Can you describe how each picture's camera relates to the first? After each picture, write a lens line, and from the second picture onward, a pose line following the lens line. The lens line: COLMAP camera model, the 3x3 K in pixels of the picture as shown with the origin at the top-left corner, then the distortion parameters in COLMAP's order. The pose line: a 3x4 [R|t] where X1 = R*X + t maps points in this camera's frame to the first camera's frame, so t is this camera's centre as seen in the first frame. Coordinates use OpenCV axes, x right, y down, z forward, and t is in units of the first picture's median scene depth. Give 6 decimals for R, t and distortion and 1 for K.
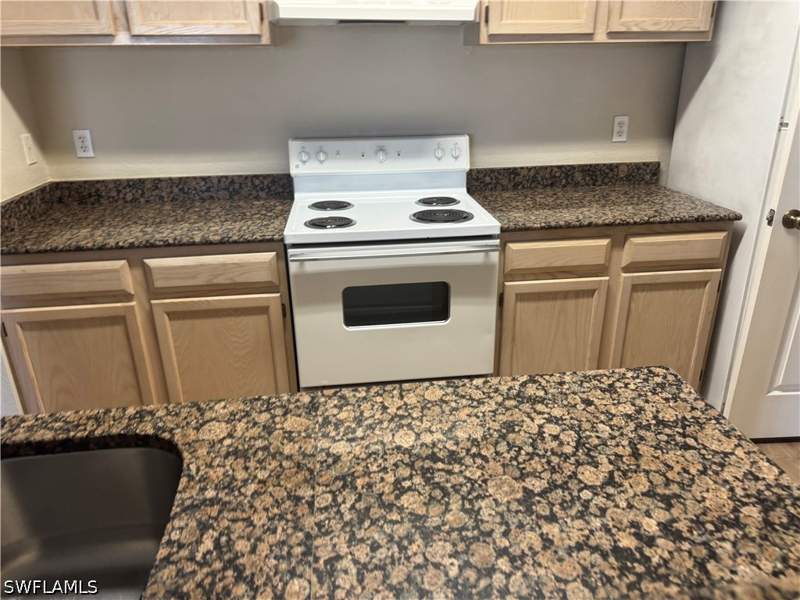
lens RADIAL K [[569.2, 0, 400.0], [0, 569.2, 300.0], [0, 0, 1]] dist [0.078782, -0.136848]
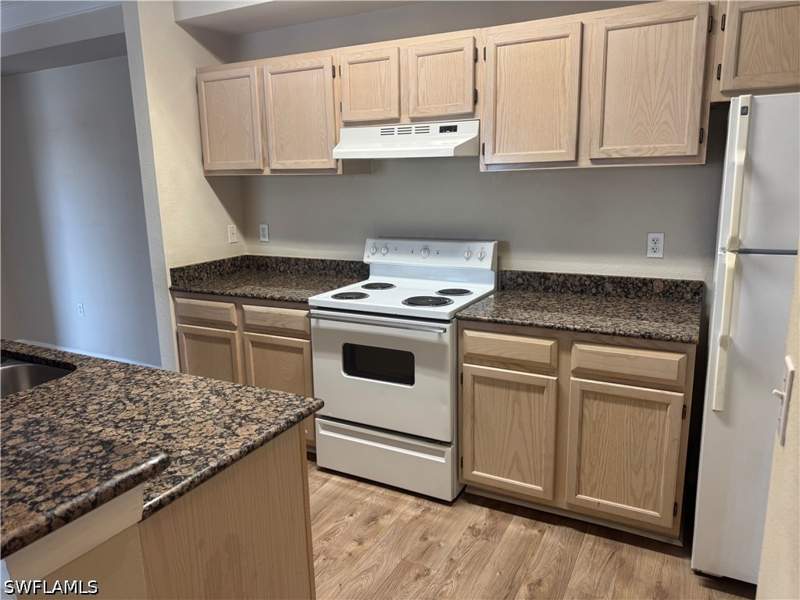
lens RADIAL K [[569.2, 0, 400.0], [0, 569.2, 300.0], [0, 0, 1]] dist [0.078782, -0.136848]
pose [[0.819472, 0.115491, -0.561362, 0.750159], [-0.206471, 0.973207, -0.101184, -0.012930], [0.534635, 0.198822, 0.821361, -0.058994]]
